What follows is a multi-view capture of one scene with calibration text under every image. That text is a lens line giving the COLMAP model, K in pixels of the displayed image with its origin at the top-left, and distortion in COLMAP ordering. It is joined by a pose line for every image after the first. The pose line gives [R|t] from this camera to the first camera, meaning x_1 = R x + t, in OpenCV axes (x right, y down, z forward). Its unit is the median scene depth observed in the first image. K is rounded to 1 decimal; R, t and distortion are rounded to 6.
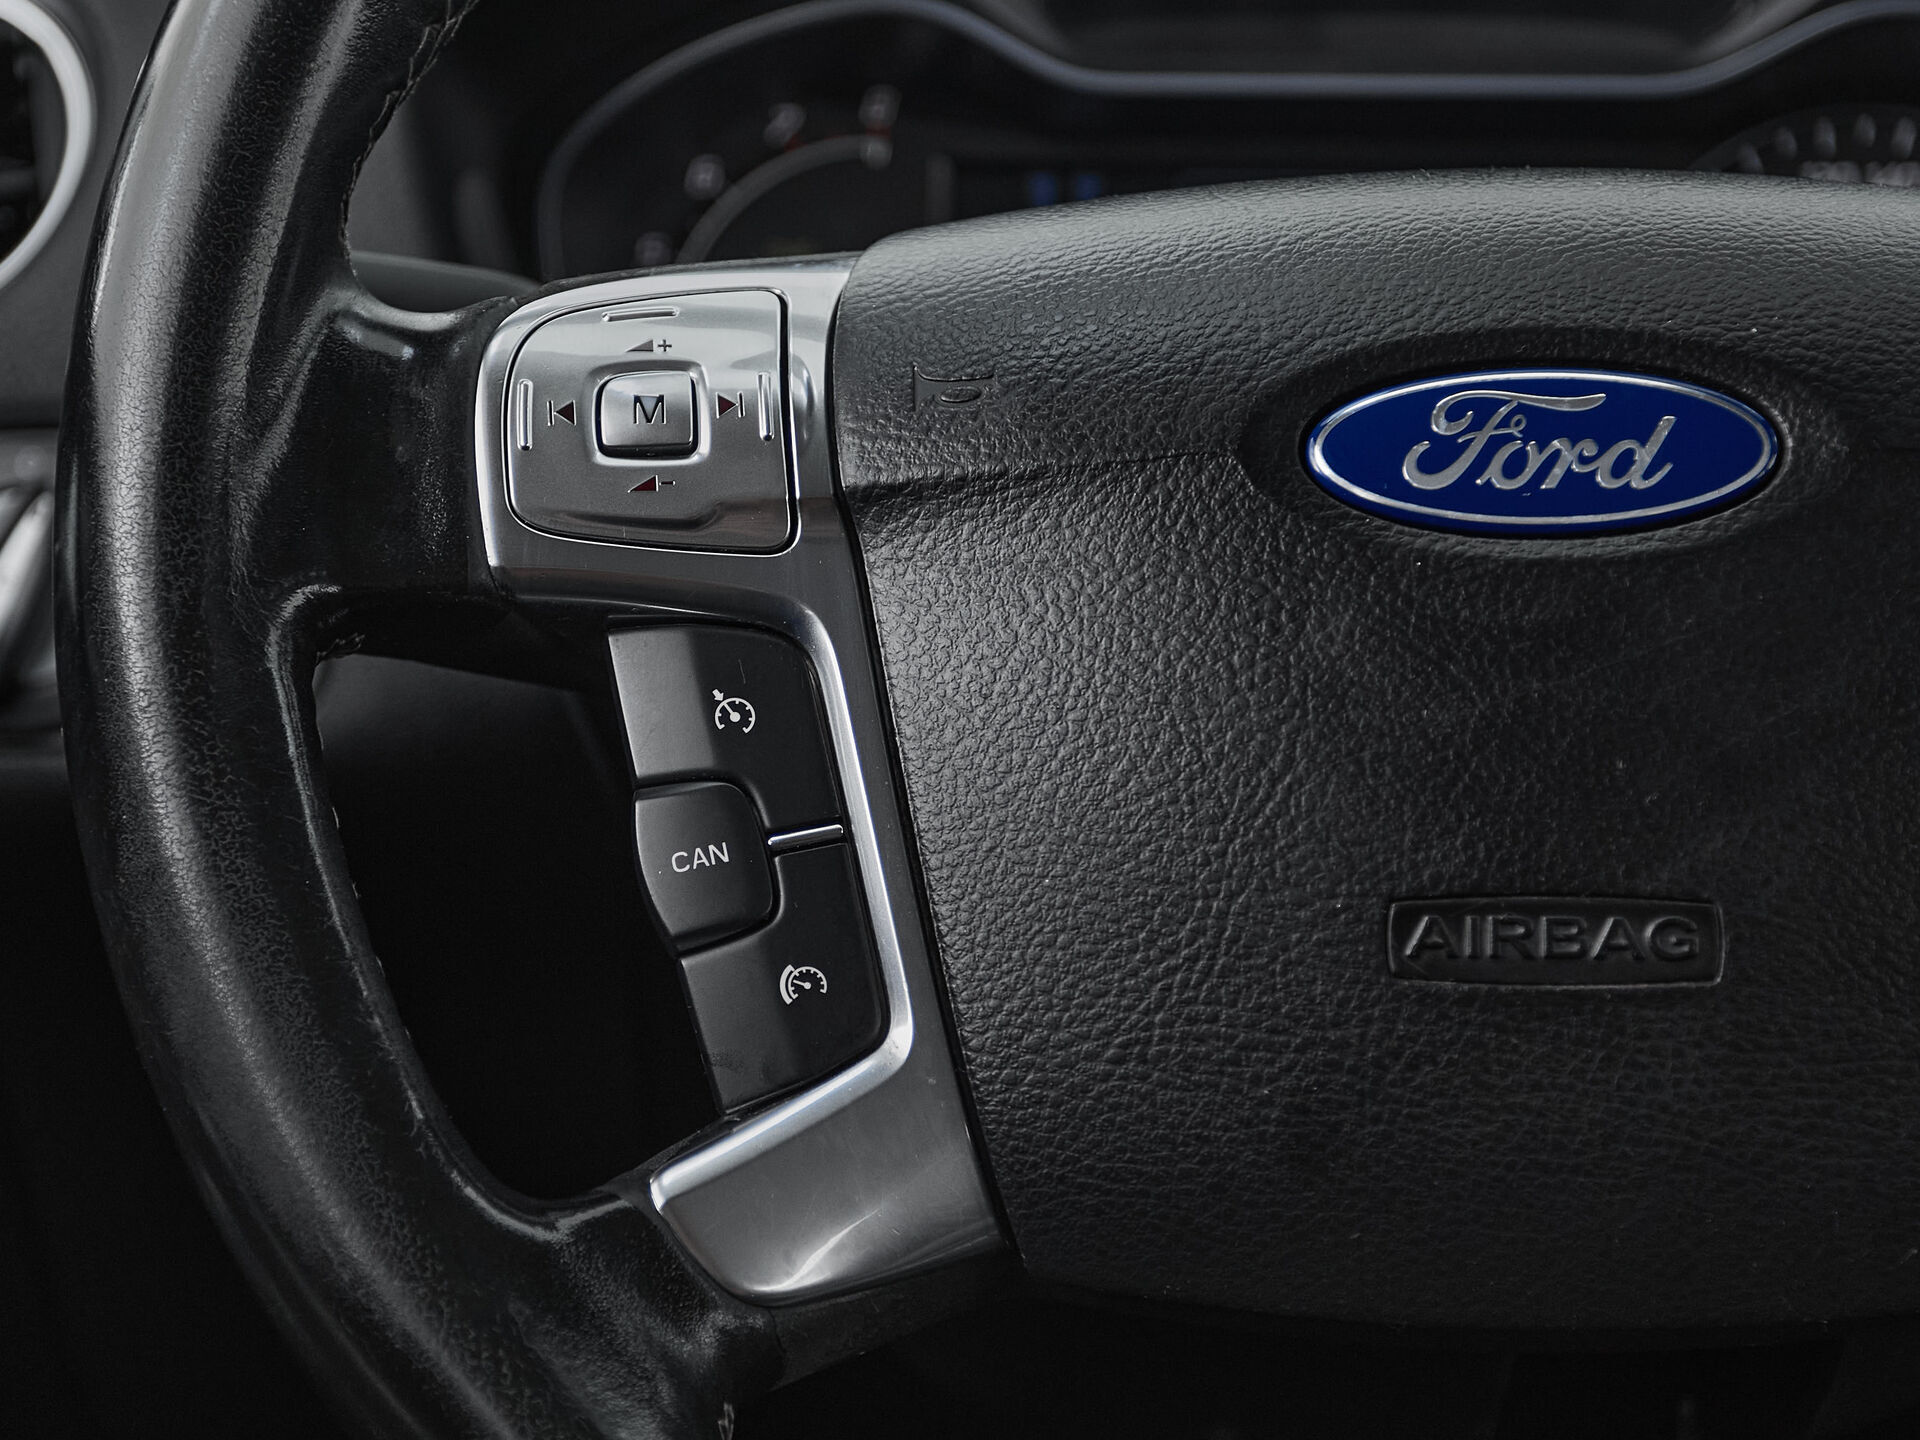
lens RADIAL K [[3706.0, 0, 957.9], [0, 3706.0, 794.2], [0, 0, 1]] dist [0.140218, -0.035528]
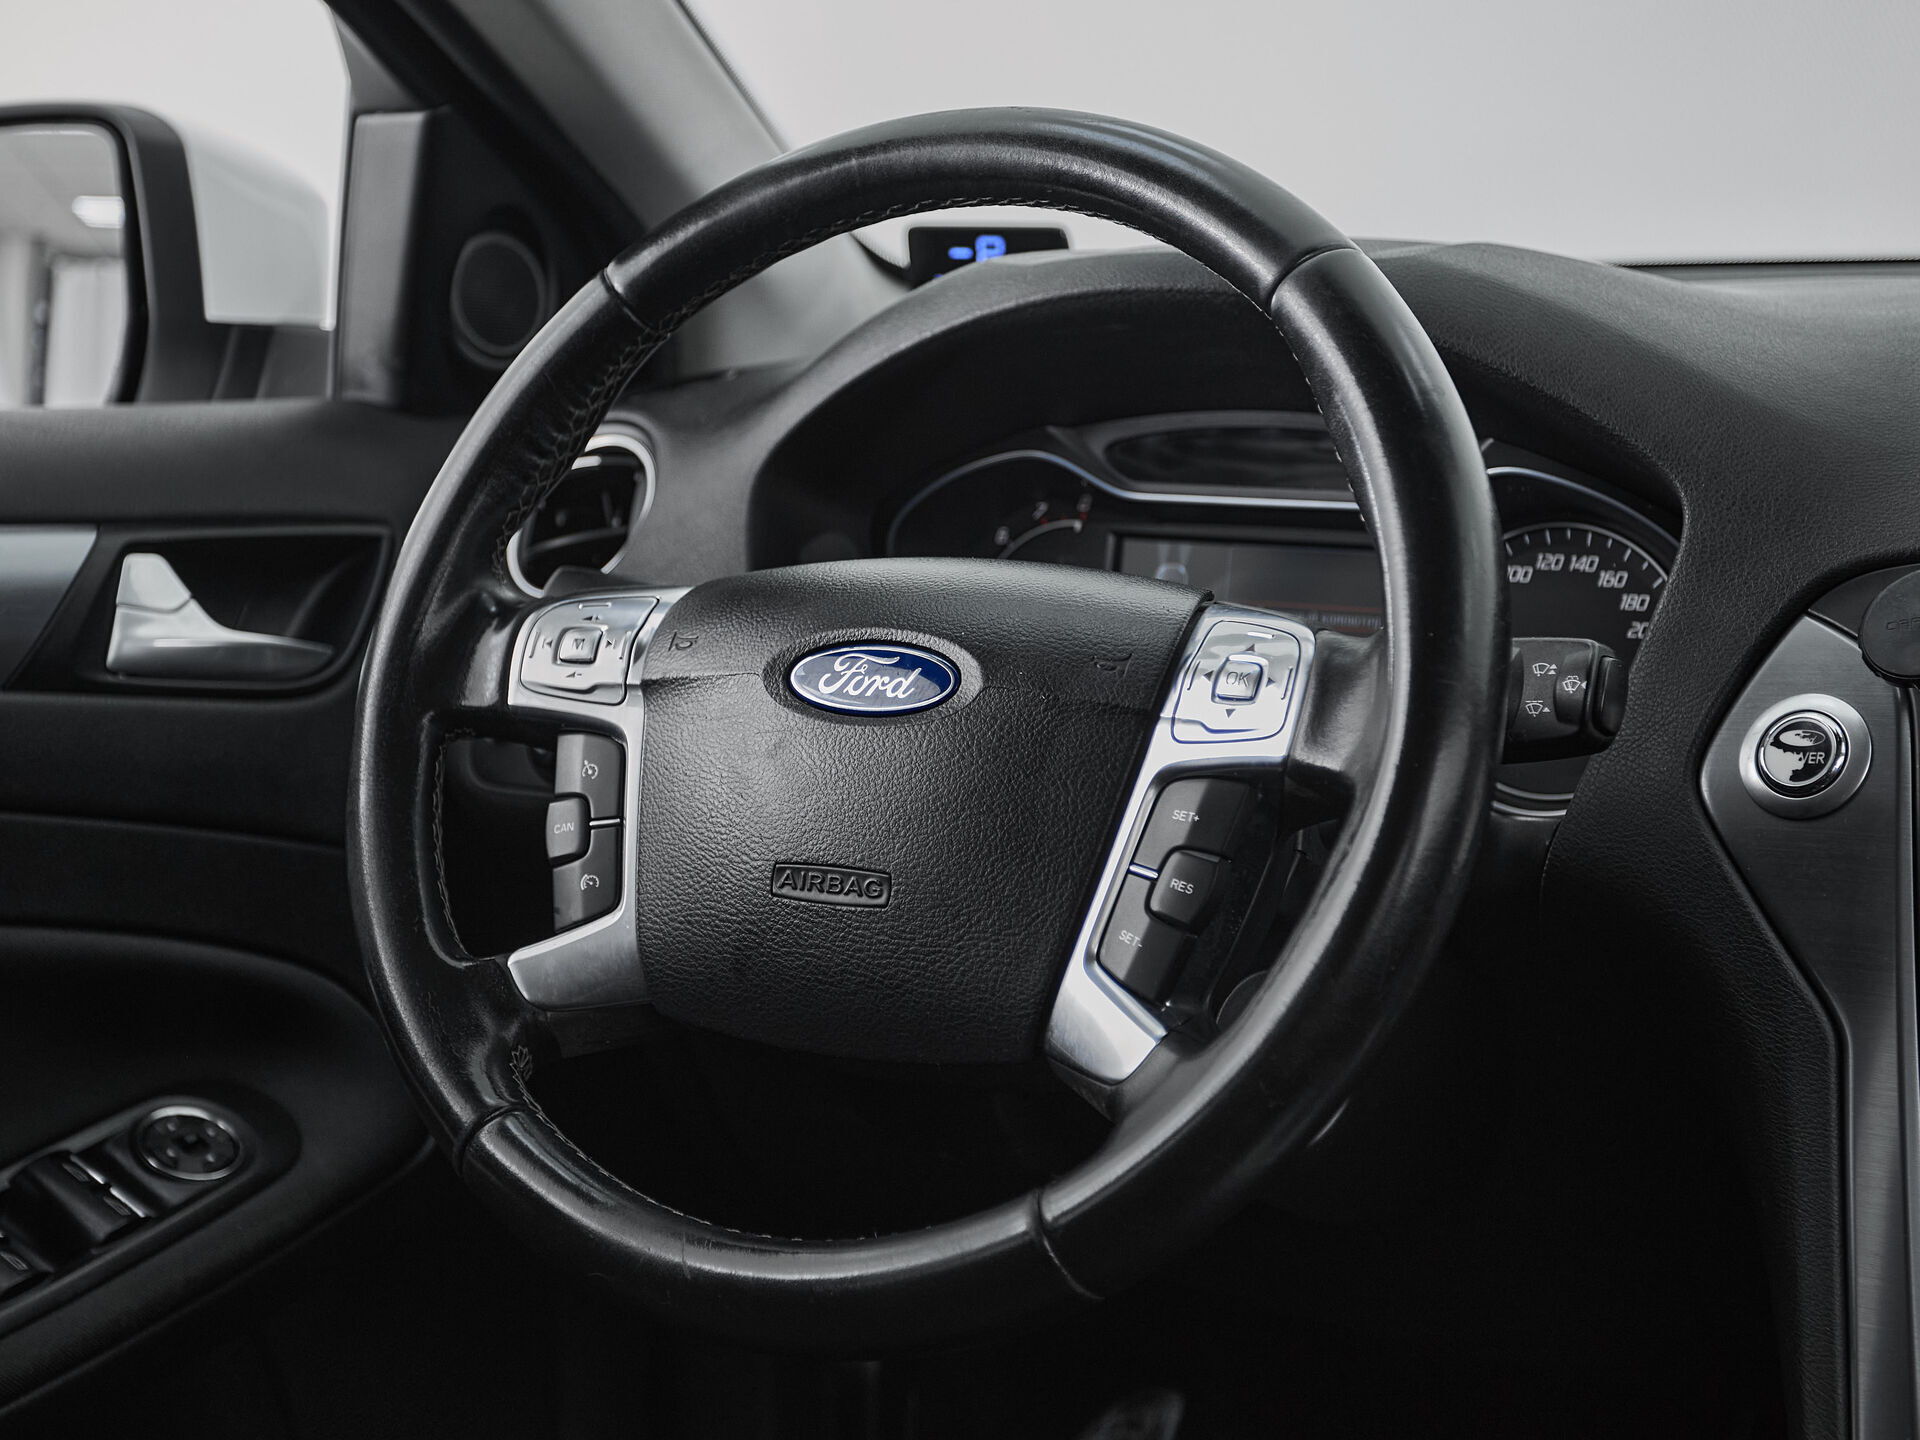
lens RADIAL K [[2886.3, 0, 893.5], [0, 2886.3, 678.8], [0, 0, 1]] dist [0.114011, 0.021053]
pose [[0.885586, 0.051954, -0.461560, 1.020121], [-0.096534, 0.992613, -0.073489, 0.039769], [0.454332, 0.109637, 0.884060, -0.605118]]
